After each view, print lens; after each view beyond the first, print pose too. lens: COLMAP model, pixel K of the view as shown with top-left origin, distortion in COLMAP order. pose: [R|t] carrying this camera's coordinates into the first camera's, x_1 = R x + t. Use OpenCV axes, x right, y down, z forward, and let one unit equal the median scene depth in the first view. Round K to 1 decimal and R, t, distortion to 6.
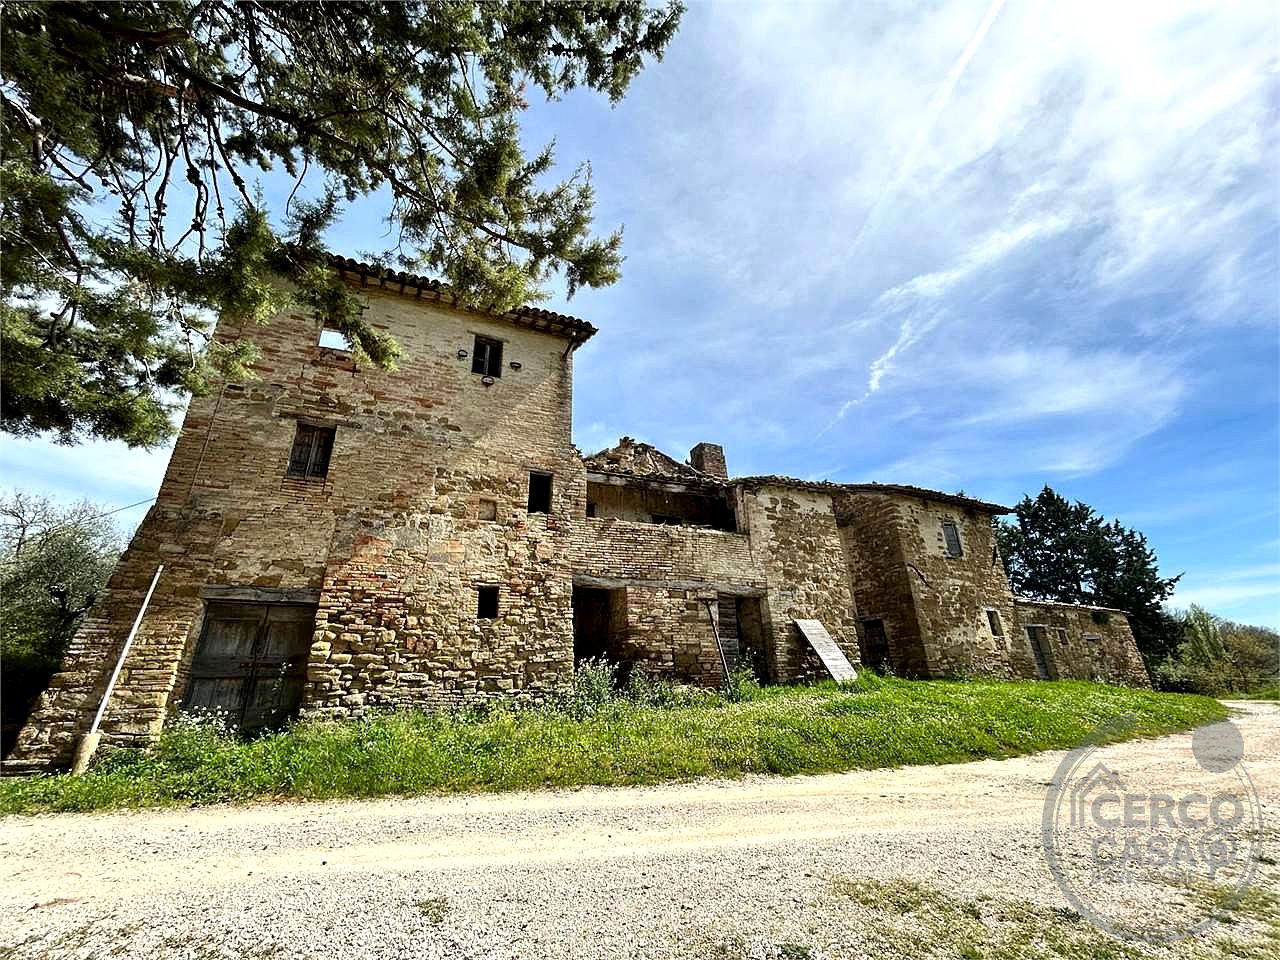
lens RADIAL K [[511.9, 0, 634.0], [0, 511.9, 477.0], [0, 0, 1]] dist [-0.000520, 0.000456]
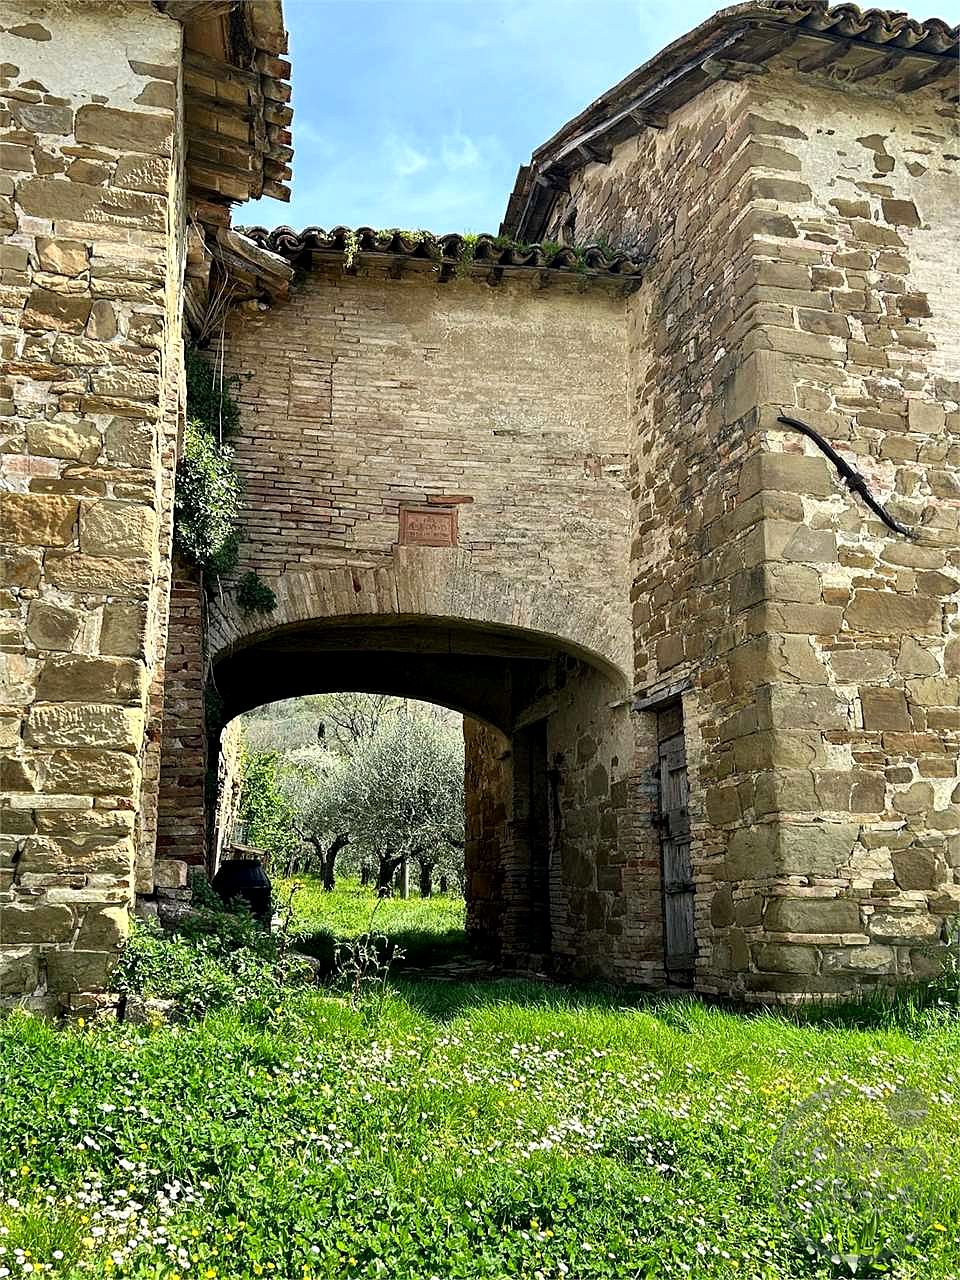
lens RADIAL K [[1212.2, 0, 480.0], [0, 1212.2, 640.0], [0, 0, 1]] dist [0.007963, 0.008935]
pose [[0.977044, -0.011482, -0.212728, 1.371637], [0.051680, 0.981495, 0.184383, 0.426915], [0.206675, -0.191144, 0.959557, 1.360316]]
